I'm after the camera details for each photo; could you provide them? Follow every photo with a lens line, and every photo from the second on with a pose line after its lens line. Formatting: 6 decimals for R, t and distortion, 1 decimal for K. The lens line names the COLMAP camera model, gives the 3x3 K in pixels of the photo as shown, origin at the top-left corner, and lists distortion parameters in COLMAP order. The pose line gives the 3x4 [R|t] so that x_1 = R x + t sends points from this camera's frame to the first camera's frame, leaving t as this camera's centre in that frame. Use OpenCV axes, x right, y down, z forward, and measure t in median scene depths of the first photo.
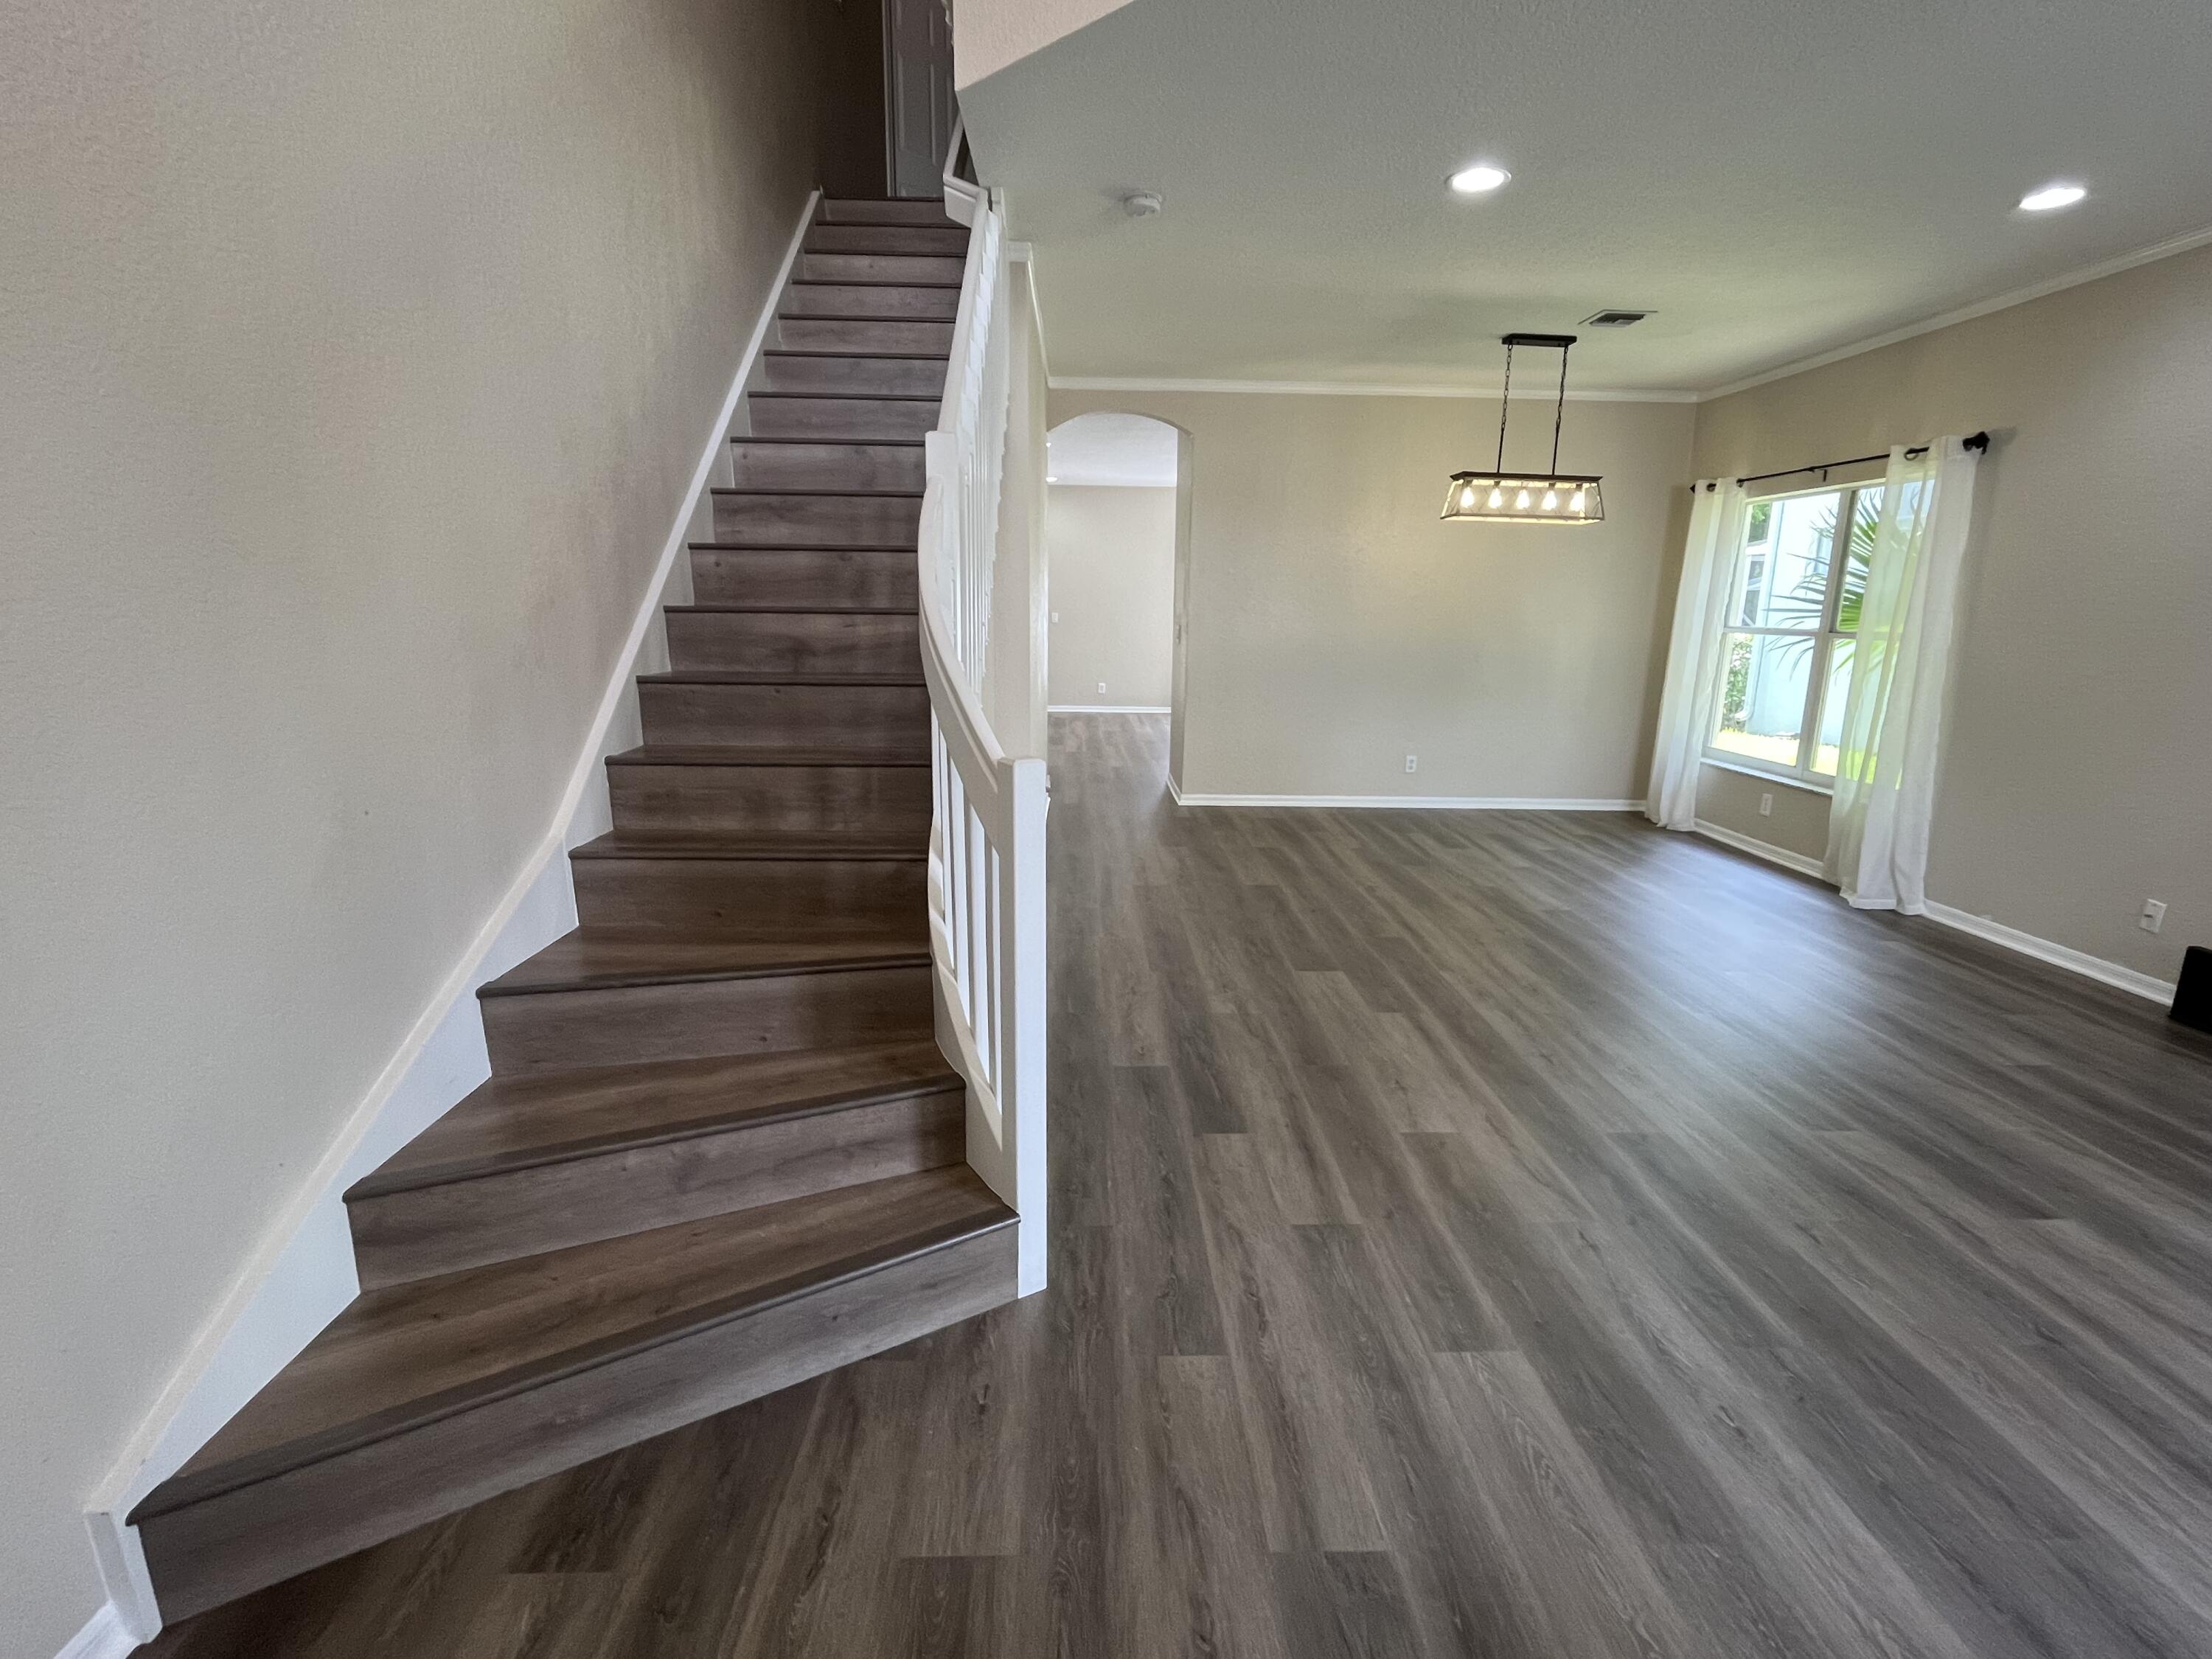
lens RADIAL K [[1036.5, 0, 1106.0], [0, 1036.5, 829.5], [0, 0, 1]] dist [-0.000735, -0.000088]
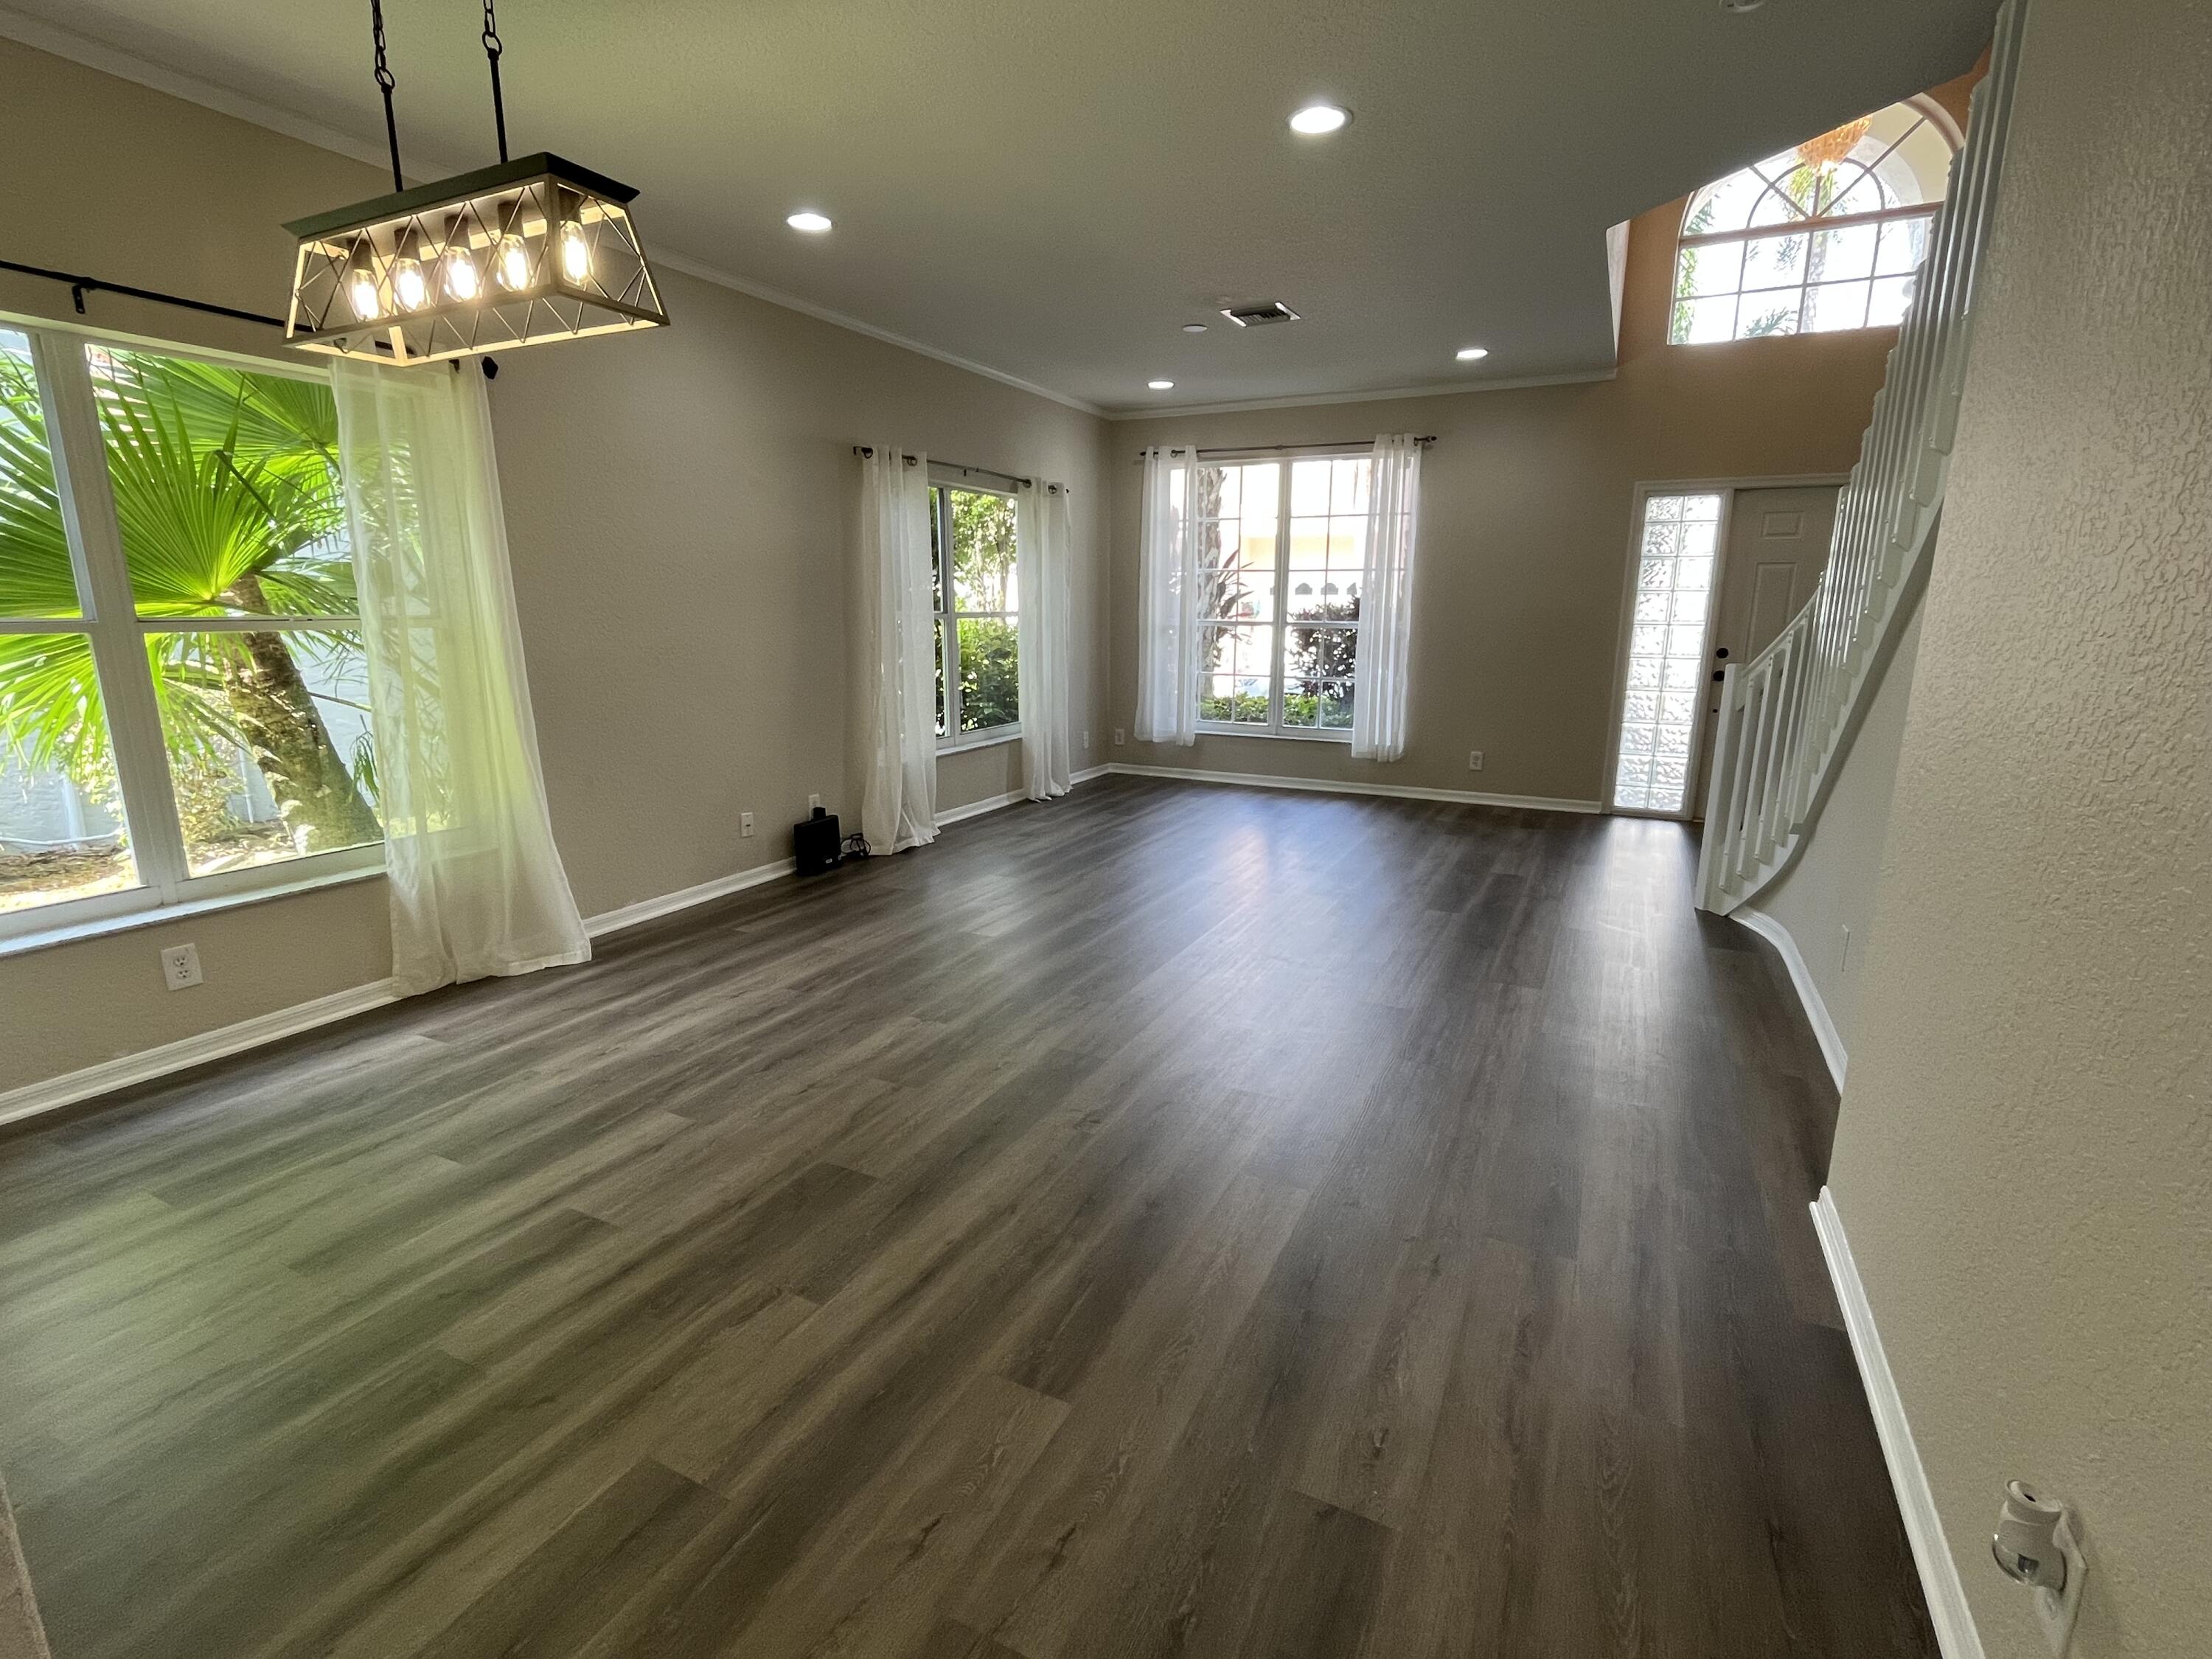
lens RADIAL K [[1036.5, 0, 1106.0], [0, 1036.5, 829.5], [0, 0, 1]] dist [-0.000735, -0.000088]
pose [[-0.879953, -0.118636, 0.460010, 0.024210], [0.085560, 0.912905, 0.399105, -0.337716], [-0.467293, 0.390551, -0.793162, 1.587948]]
